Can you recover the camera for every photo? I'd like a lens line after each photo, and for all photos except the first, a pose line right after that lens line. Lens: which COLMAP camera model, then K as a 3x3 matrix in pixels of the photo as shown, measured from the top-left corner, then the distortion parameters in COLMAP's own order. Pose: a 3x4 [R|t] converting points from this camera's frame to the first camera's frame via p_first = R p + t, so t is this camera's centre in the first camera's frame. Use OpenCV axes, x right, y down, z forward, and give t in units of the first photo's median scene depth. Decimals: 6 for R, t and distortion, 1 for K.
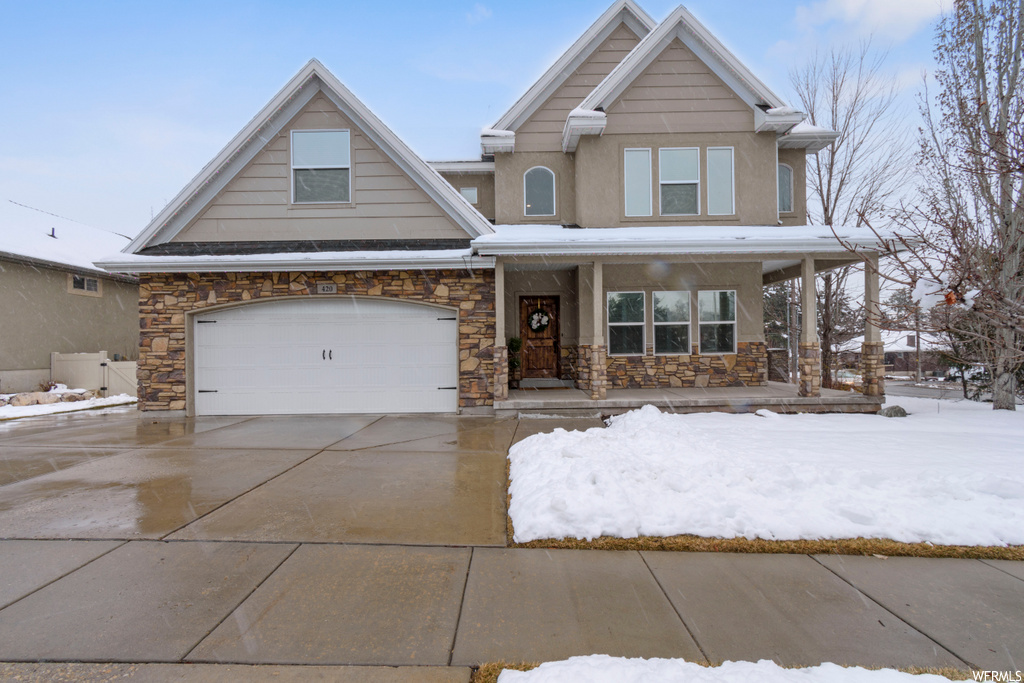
lens RADIAL K [[461.9, 0, 511.6], [0, 461.9, 344.5], [0, 0, 1]] dist [-0.003959, -0.000666]
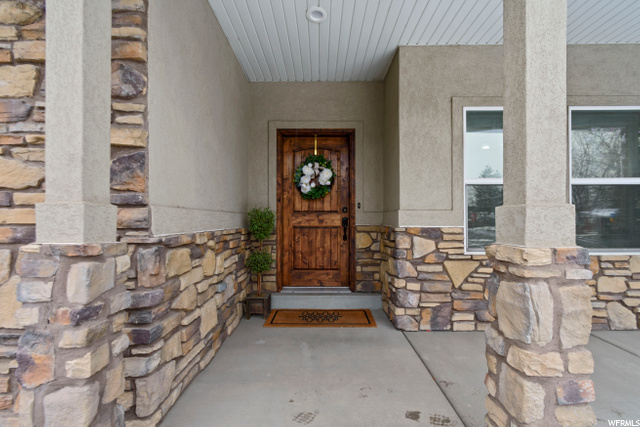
lens RADIAL K [[288.7, 0, 319.6], [0, 288.7, 215.0], [0, 0, 1]] dist [-0.003959, -0.000666]
pose [[0.999805, 0.015252, -0.012530, 0.069899], [-0.015319, 0.999869, -0.005285, -0.007754], [0.012447, 0.005476, 0.999908, 0.676922]]
